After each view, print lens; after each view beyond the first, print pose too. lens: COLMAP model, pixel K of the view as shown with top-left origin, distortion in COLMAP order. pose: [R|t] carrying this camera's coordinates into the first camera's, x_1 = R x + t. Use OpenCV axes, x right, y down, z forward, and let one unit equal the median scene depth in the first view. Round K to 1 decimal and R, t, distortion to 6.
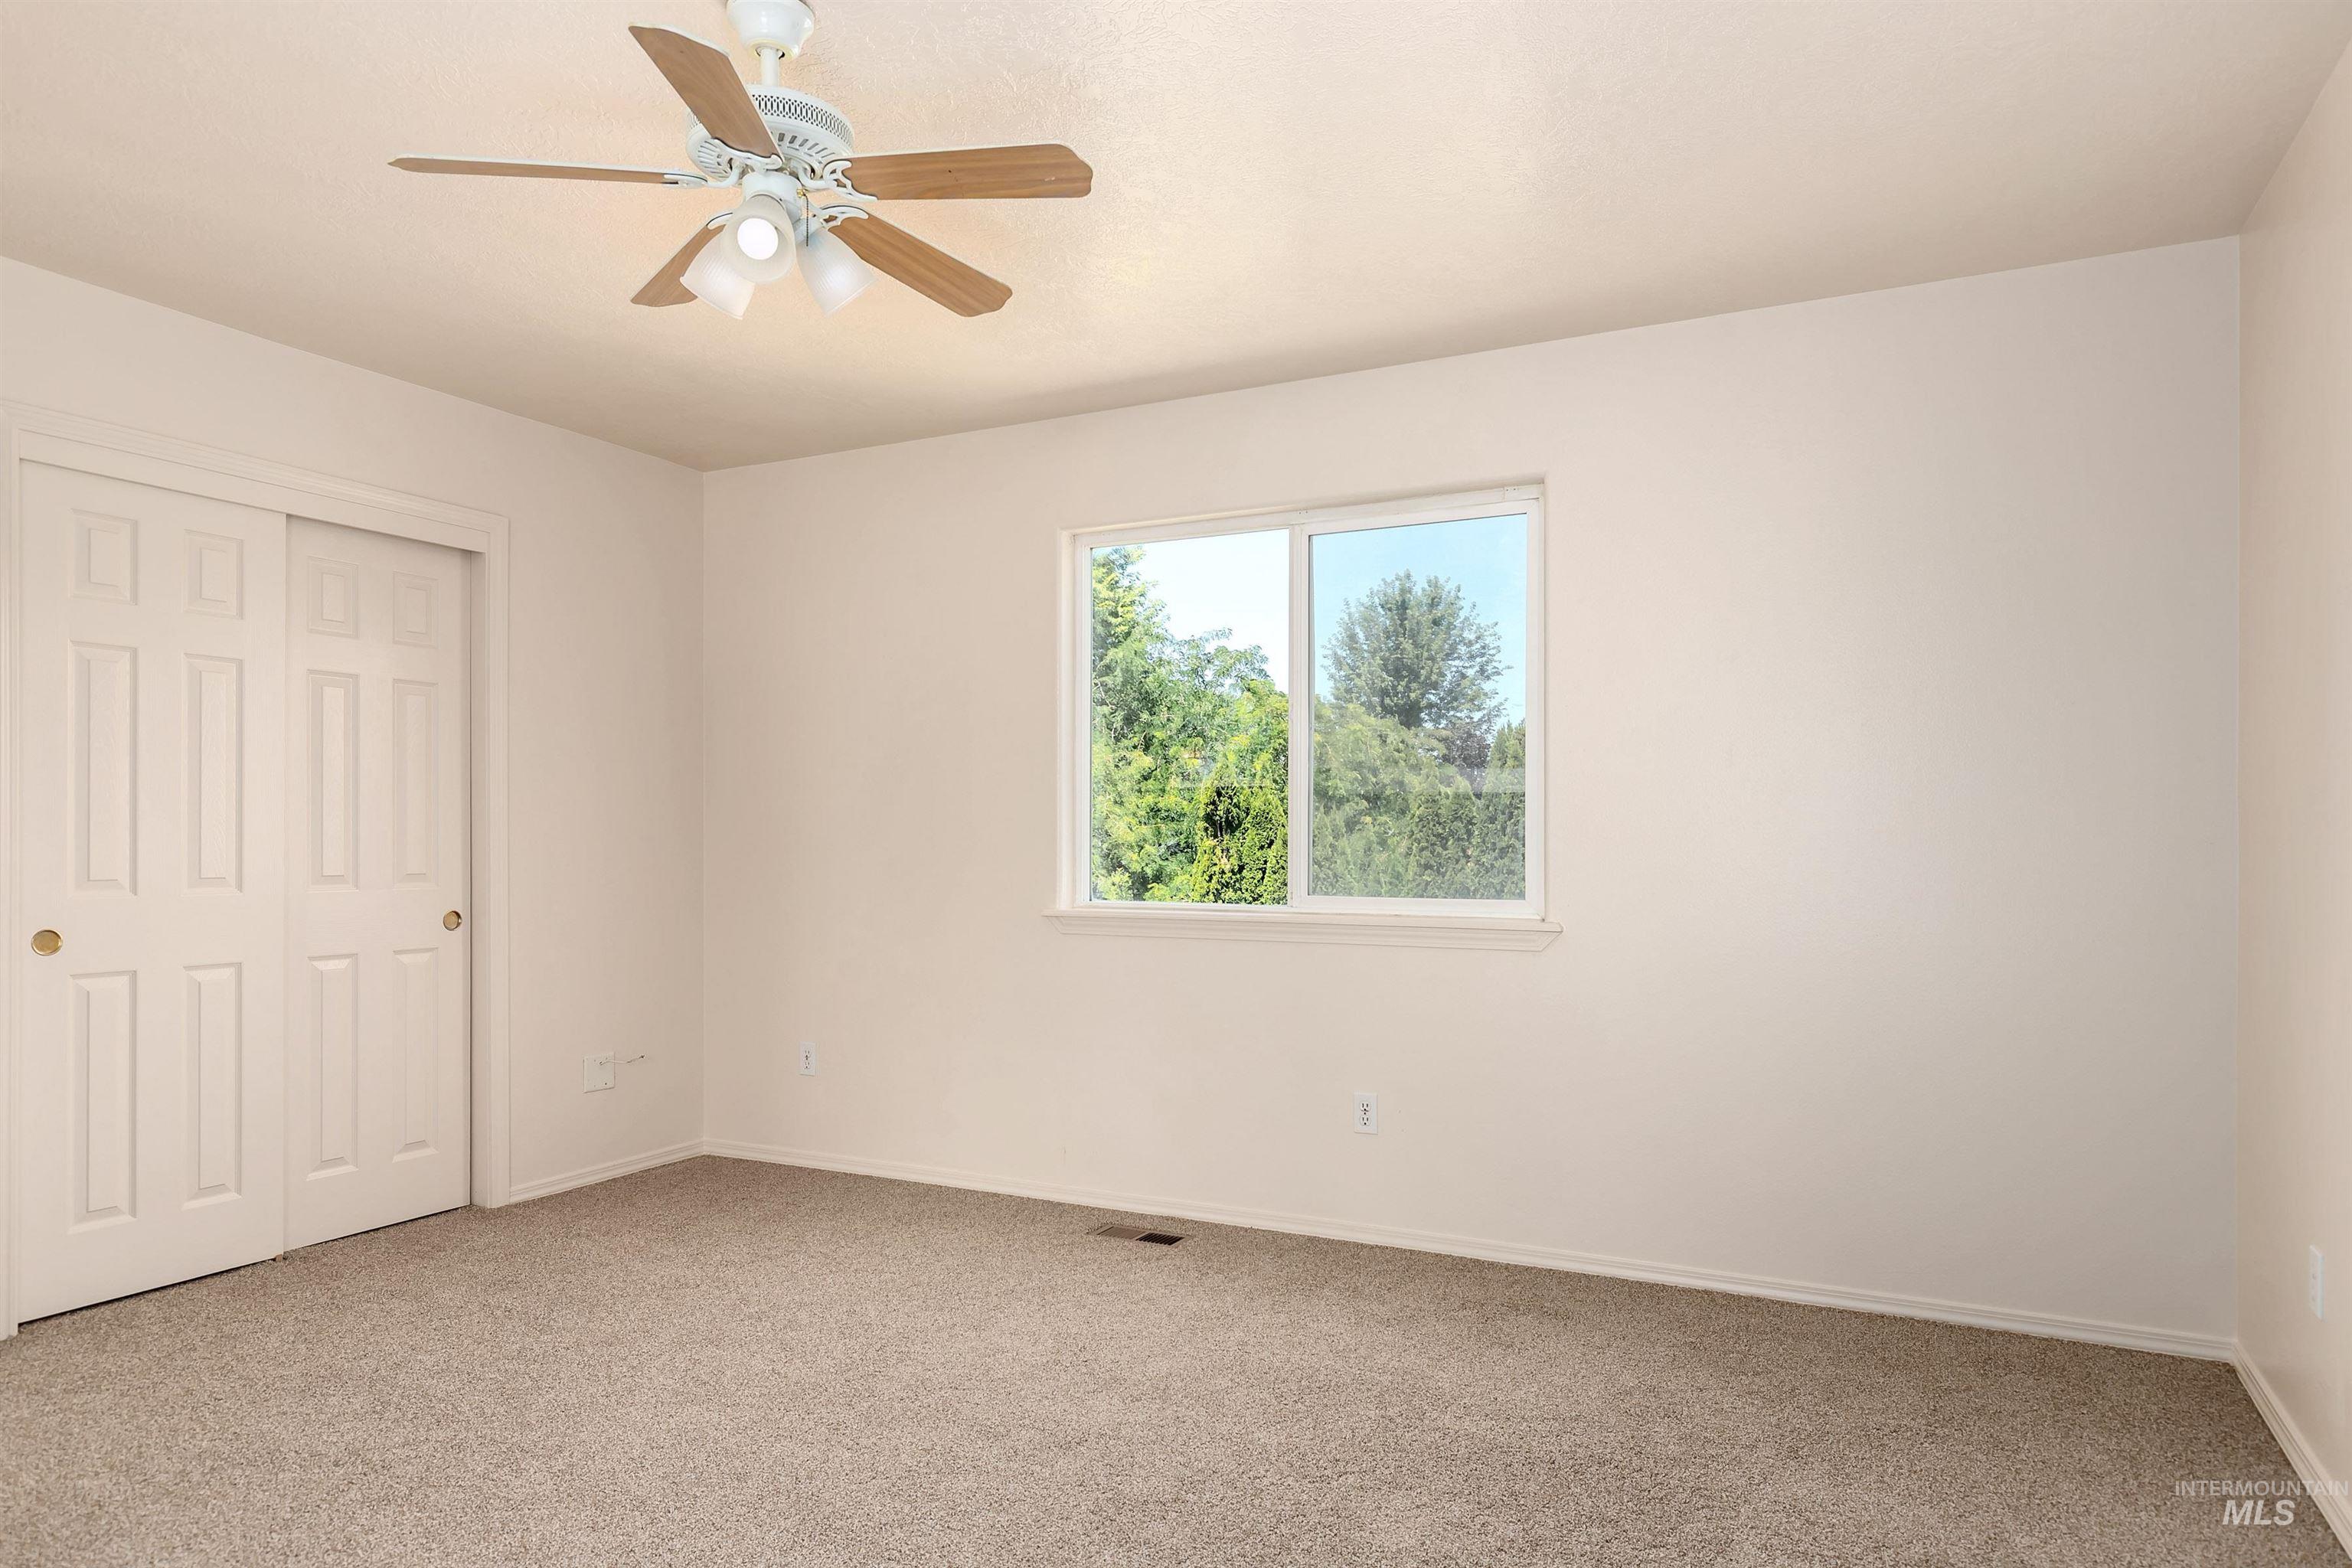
lens RADIAL K [[1418.3, 0, 1169.2], [0, 1418.3, 788.3], [0, 0, 1]] dist [0.008533, 0.002401]
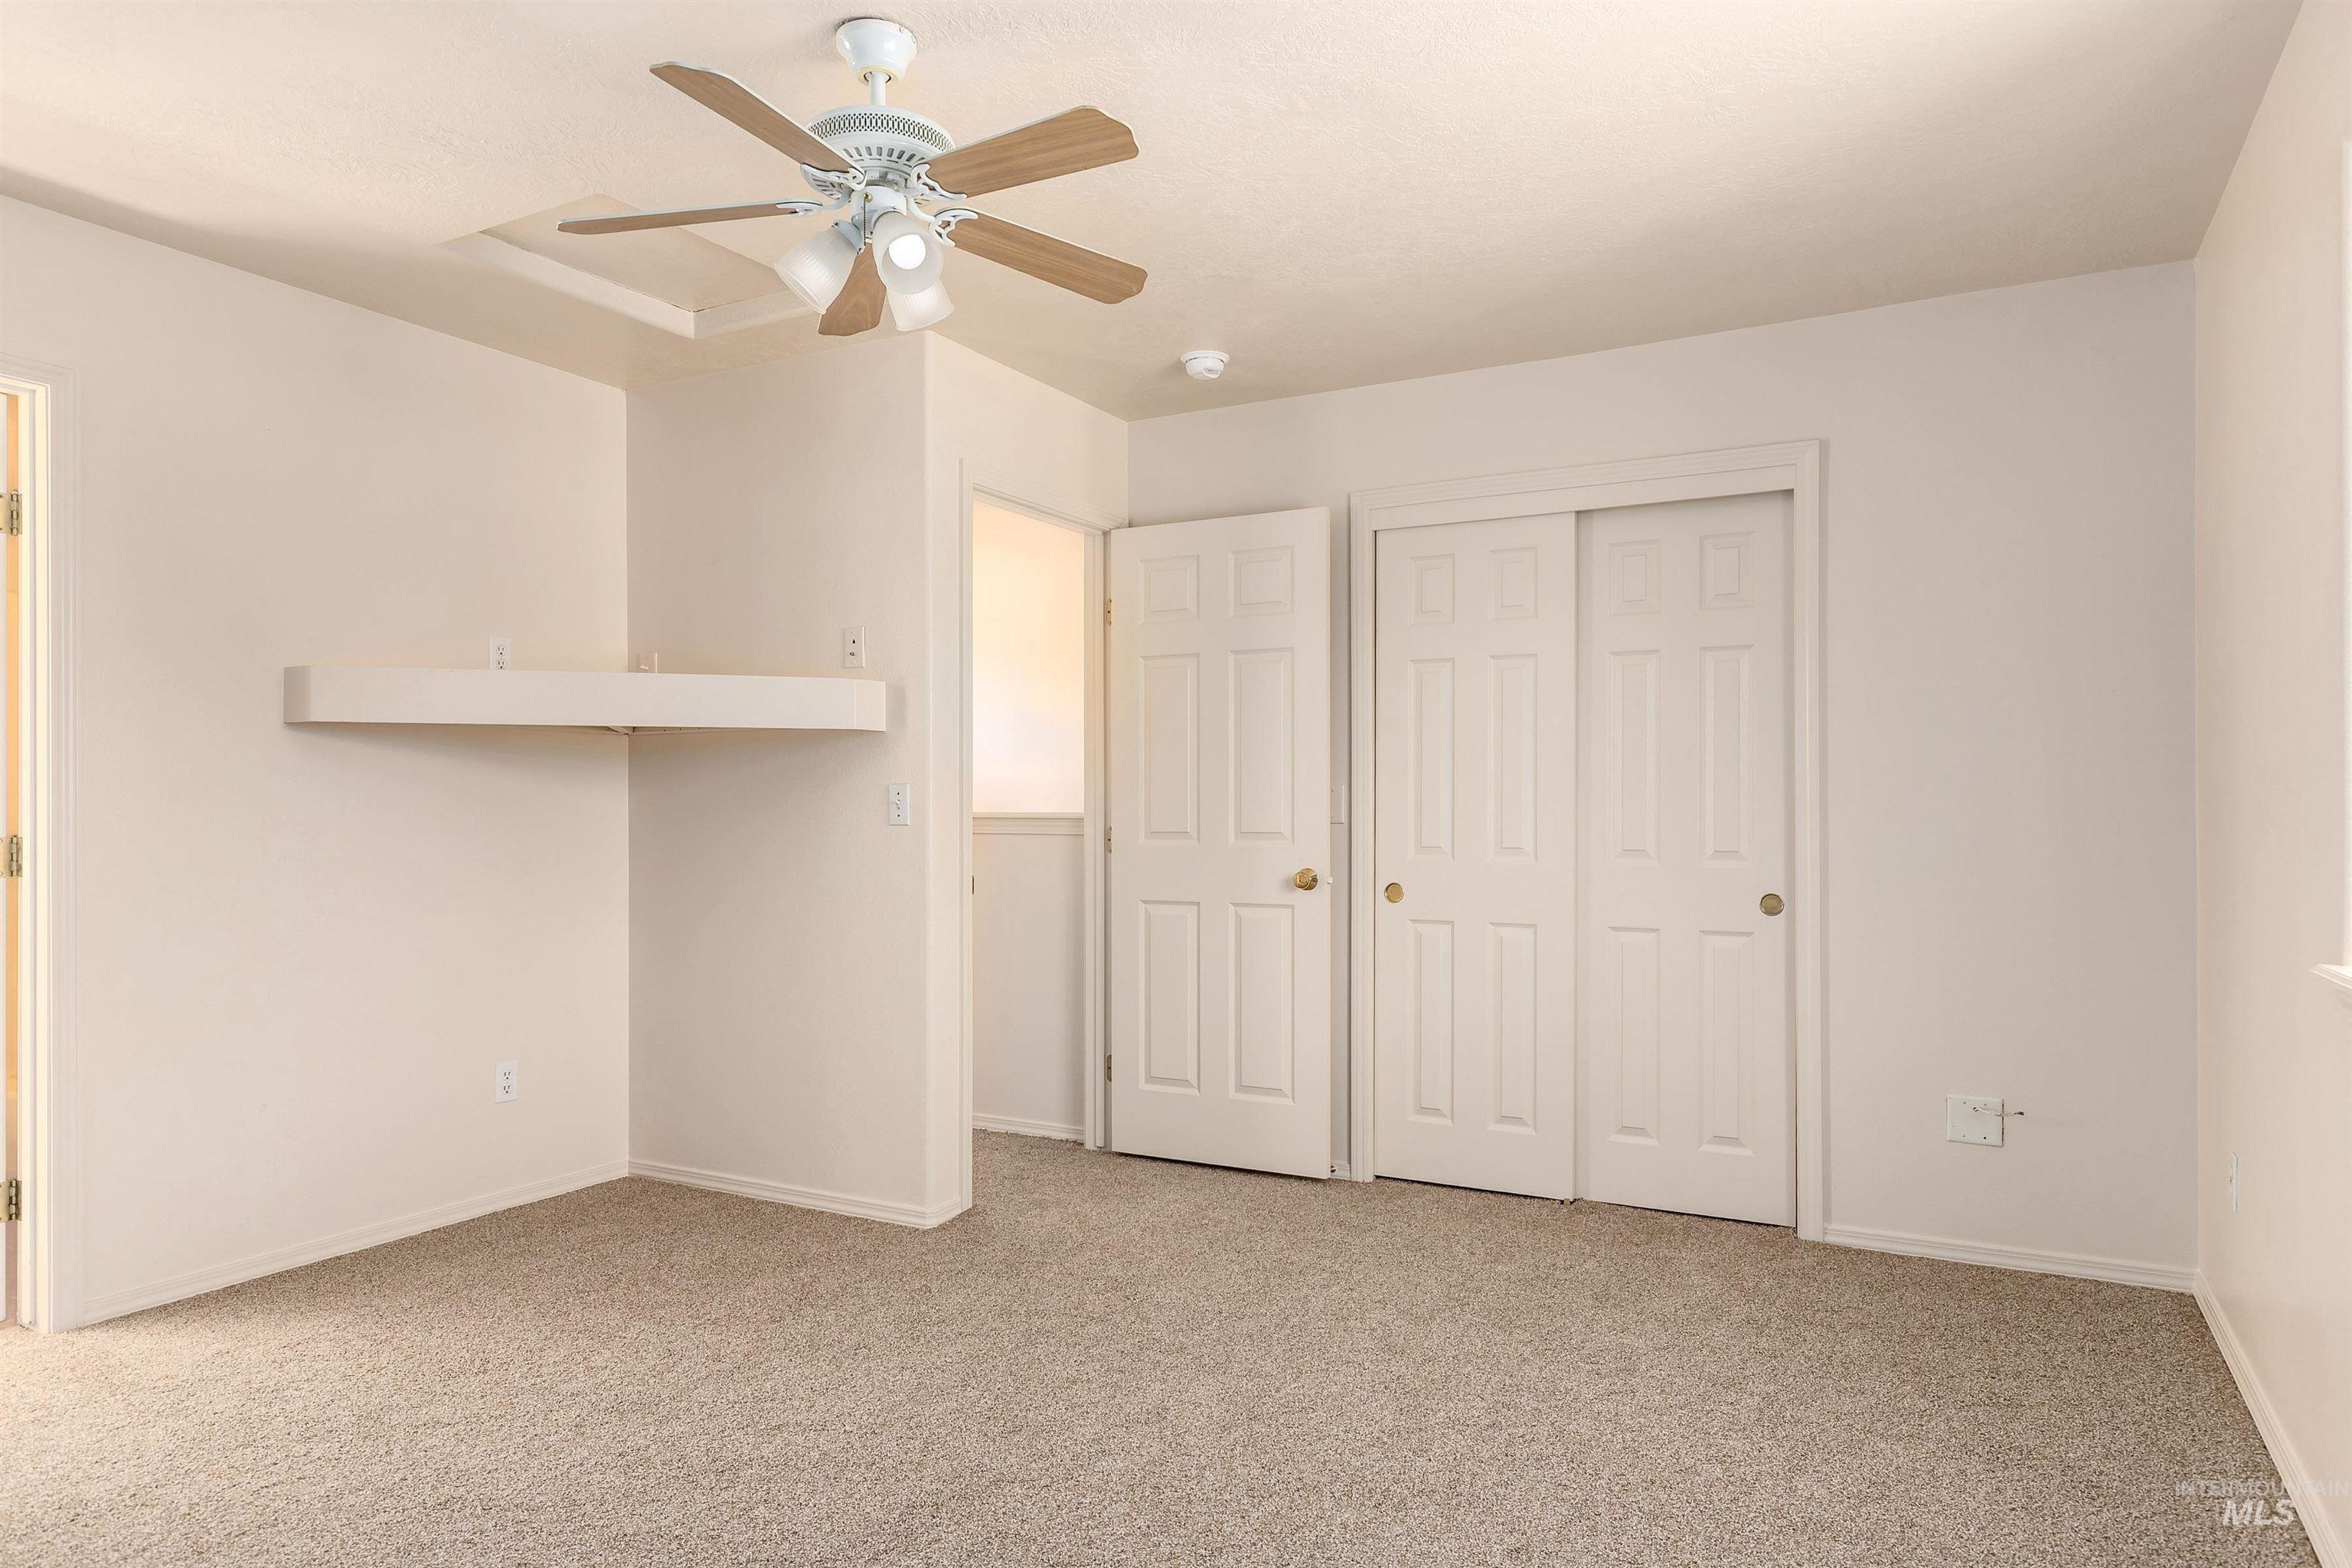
lens RADIAL K [[1418.3, 0, 1174.0], [0, 1418.3, 798.4], [0, 0, 1]] dist [0.008533, 0.002401]
pose [[-0.025400, -0.005847, -0.999660, 0.457280], [0.038848, 0.999222, -0.006832, 0.019205], [0.998922, -0.039008, -0.025153, 0.732714]]
